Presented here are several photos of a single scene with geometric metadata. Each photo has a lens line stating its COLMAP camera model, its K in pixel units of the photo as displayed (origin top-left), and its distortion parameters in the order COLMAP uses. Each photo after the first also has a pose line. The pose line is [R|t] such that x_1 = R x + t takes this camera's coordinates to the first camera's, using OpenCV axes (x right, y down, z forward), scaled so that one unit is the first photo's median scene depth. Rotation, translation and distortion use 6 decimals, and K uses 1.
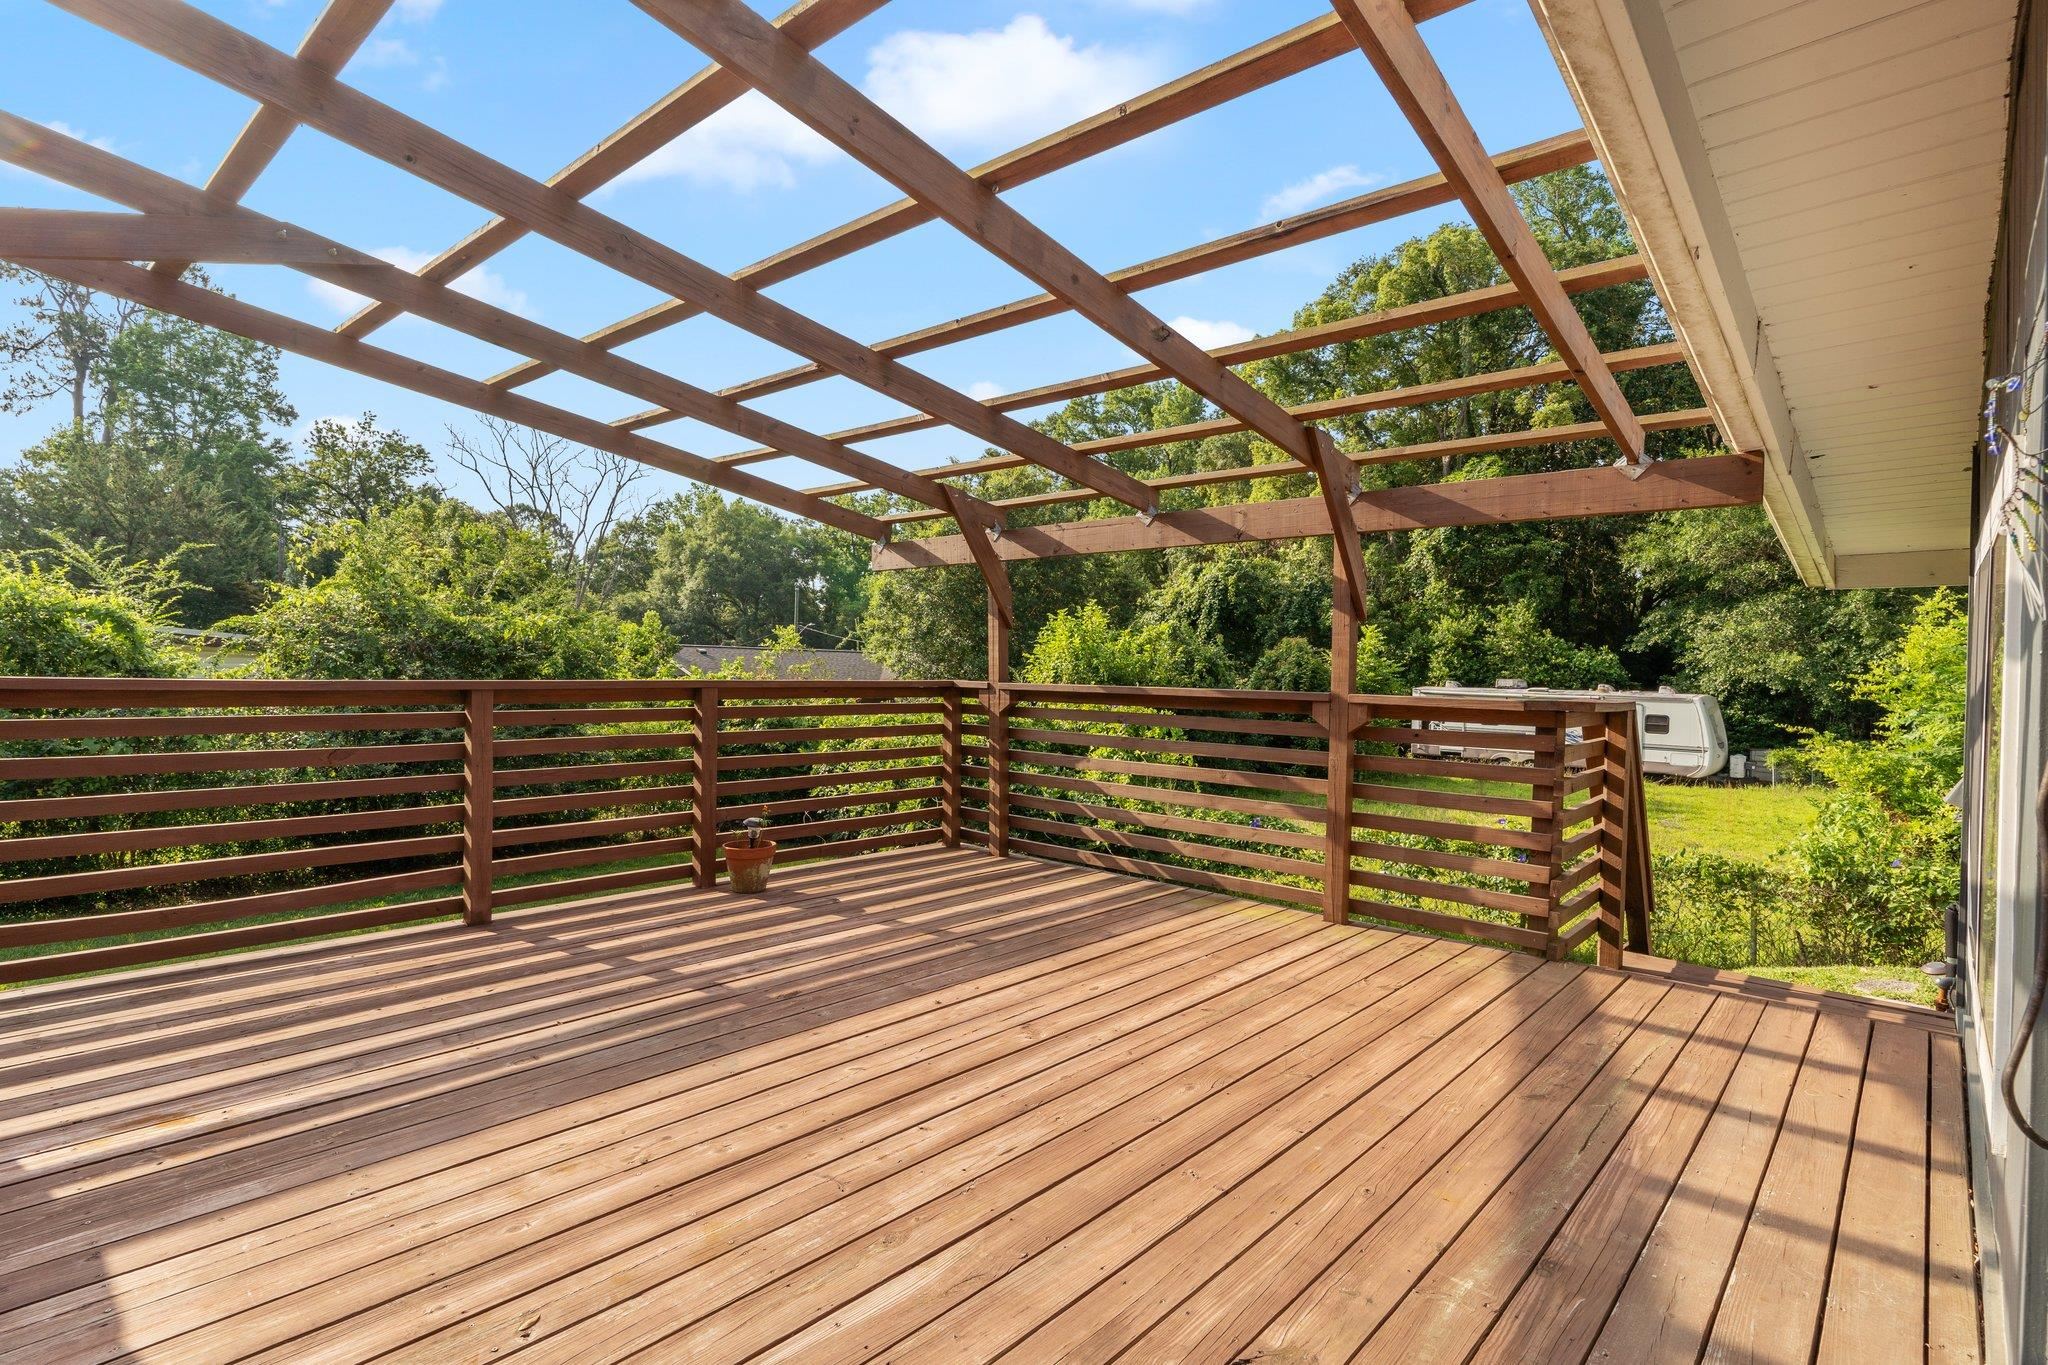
lens RADIAL K [[983.2, 0, 1024.0], [0, 983.2, 682.5], [0, 0, 1]] dist [-0.003425, -0.000708]
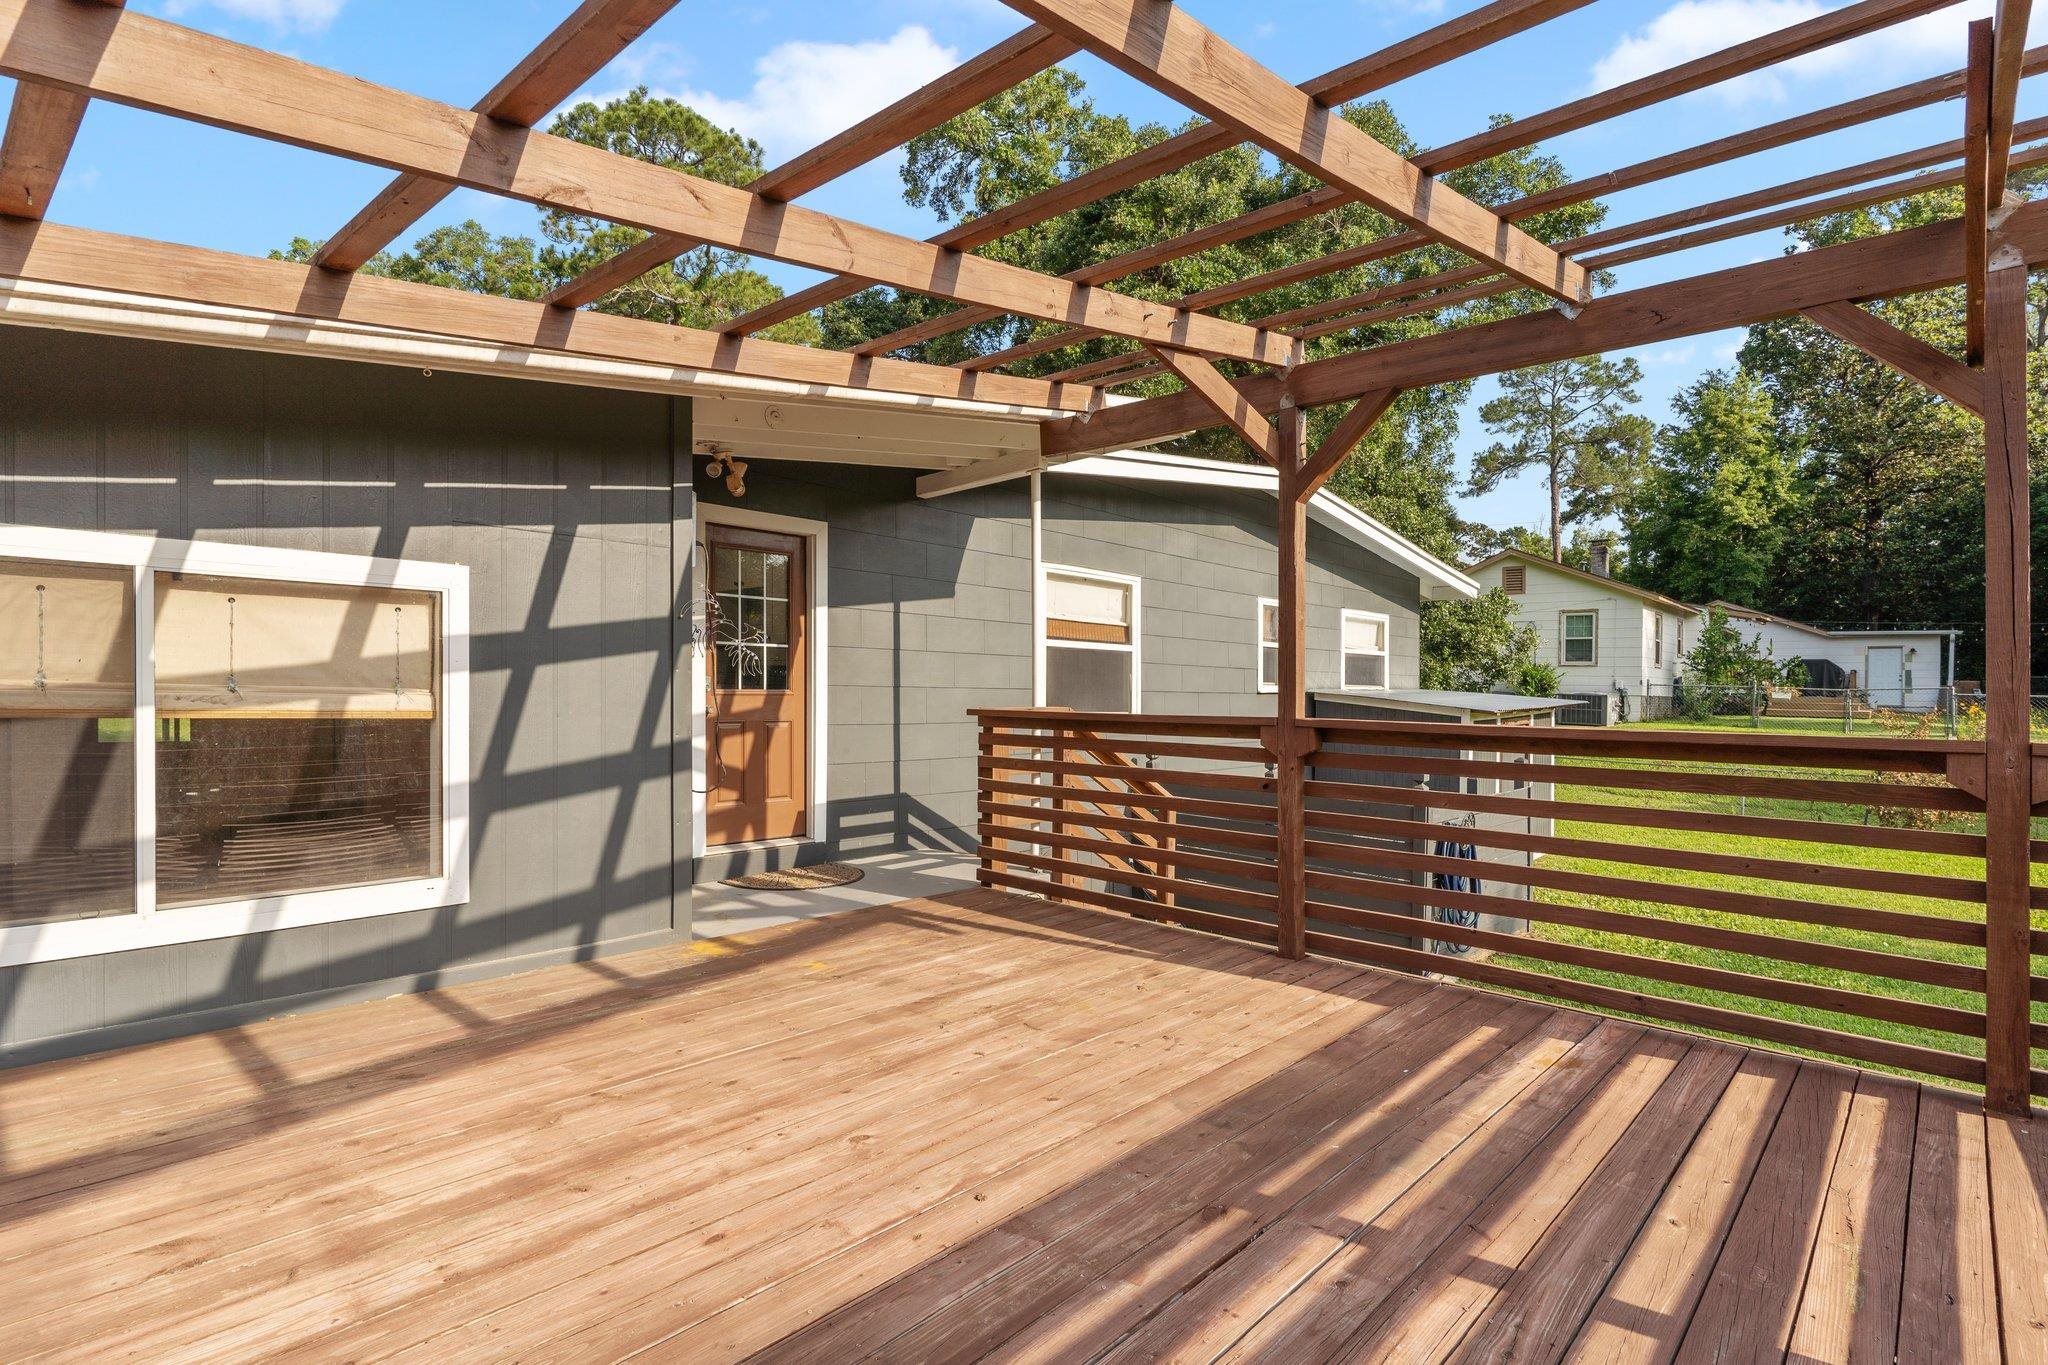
lens RADIAL K [[996.7, 0, 1019.7], [0, 996.7, 704.4], [0, 0, 1]] dist [-0.000338, 0.000047]
pose [[-0.999352, -0.035895, -0.002725, -0.096558], [-0.035953, 0.999025, 0.025614, -0.026959], [0.001803, 0.025695, -0.999668, 1.619692]]
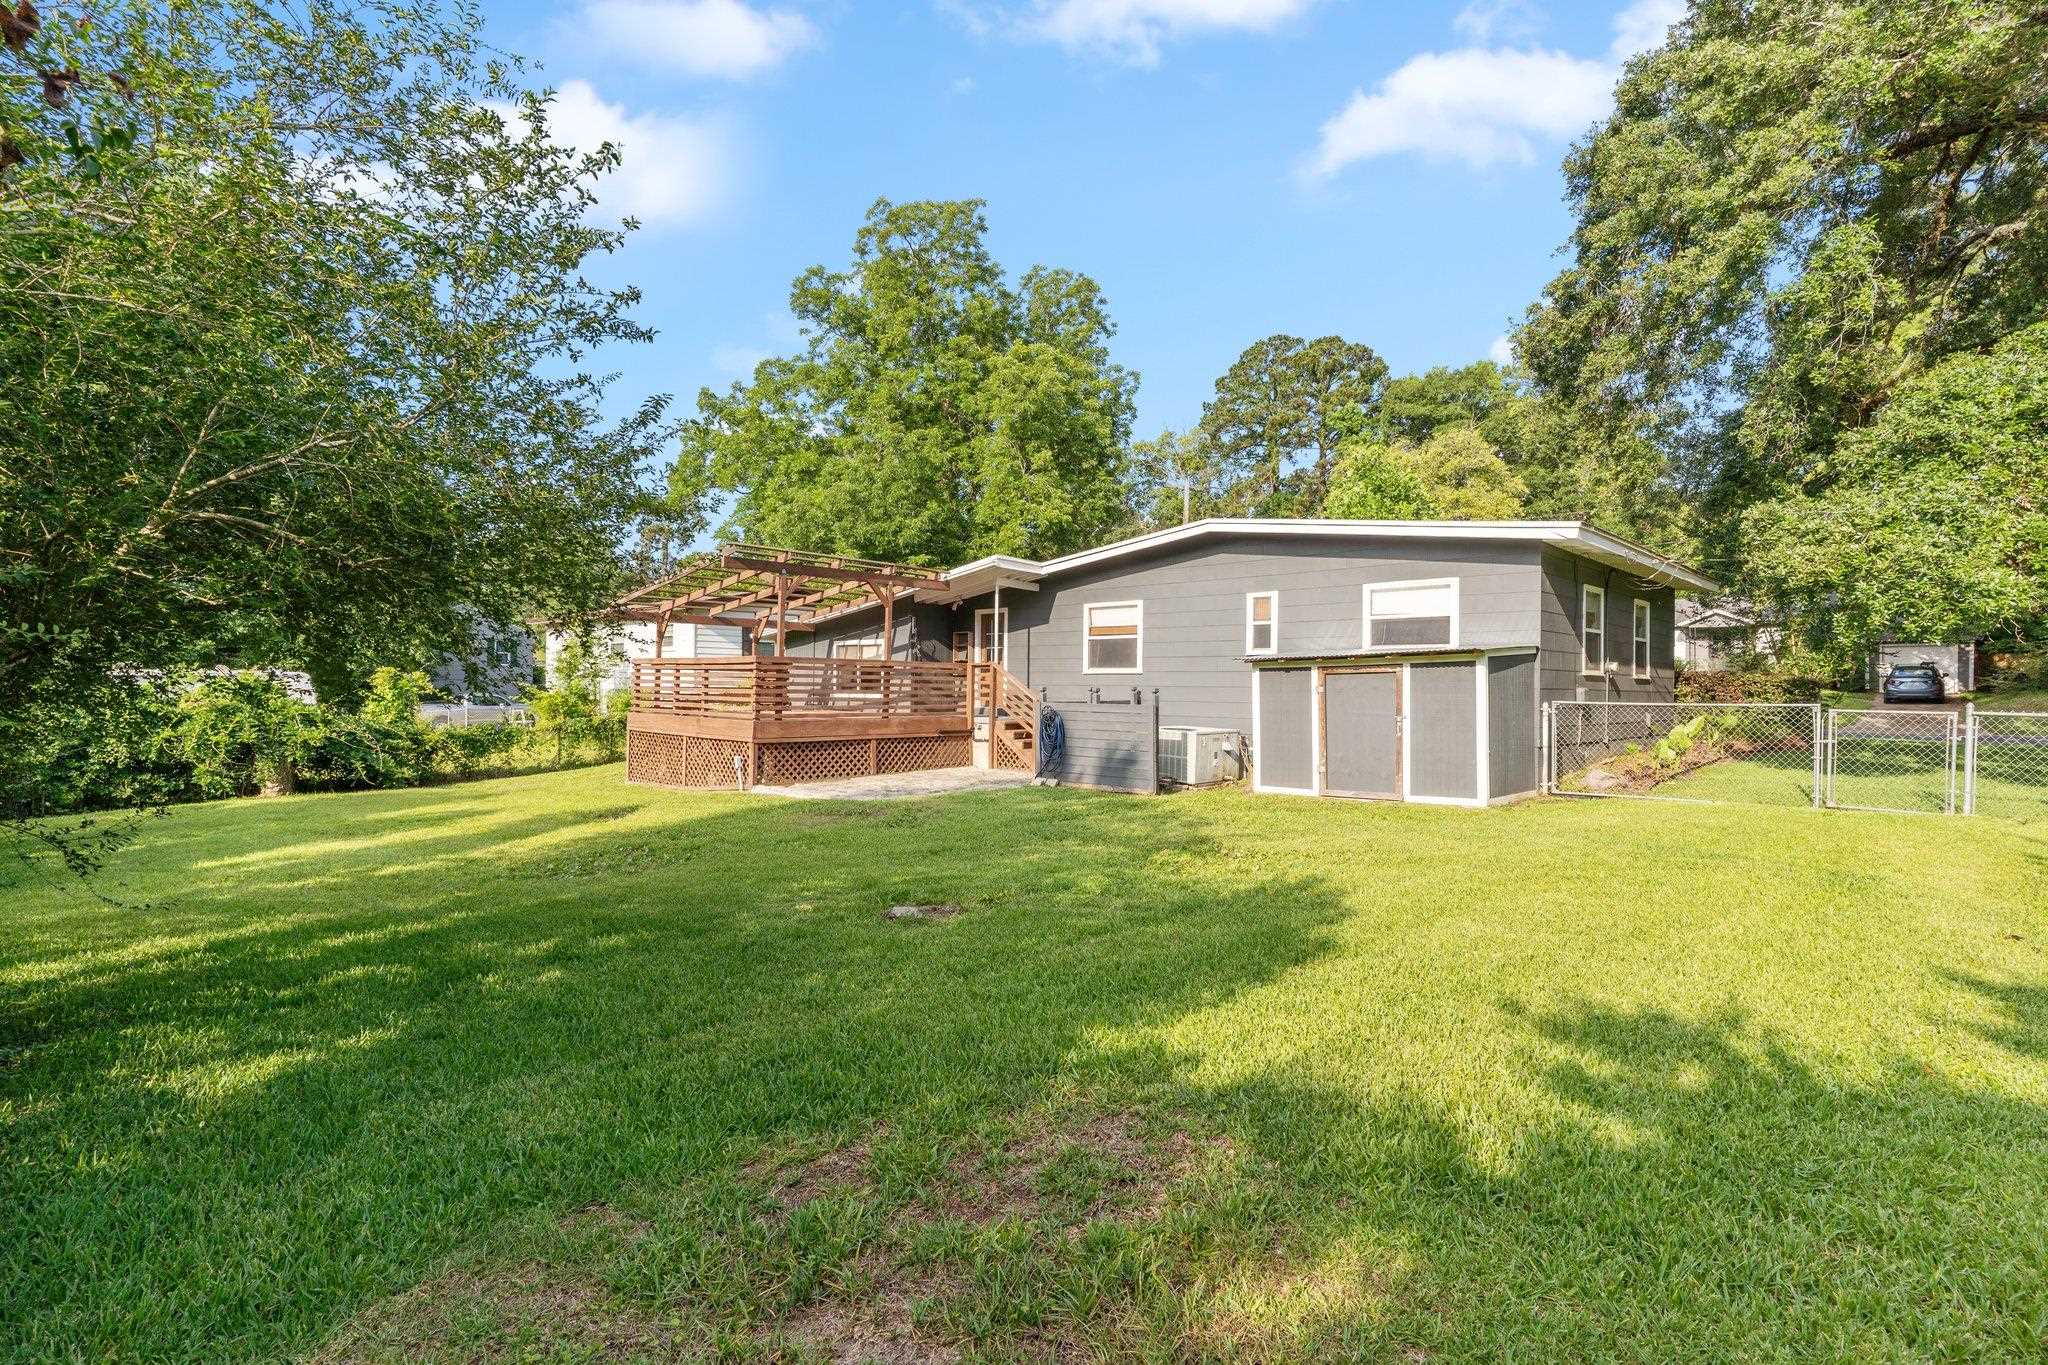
lens RADIAL K [[983.2, 0, 1024.0], [0, 983.2, 682.5], [0, 0, 1]] dist [-0.003425, -0.000708]
pose [[0.027709, -0.016080, 0.999487, -5.666626], [-0.000371, 0.999870, 0.016096, 0.047427], [-0.999616, -0.000817, 0.027699, -0.564120]]
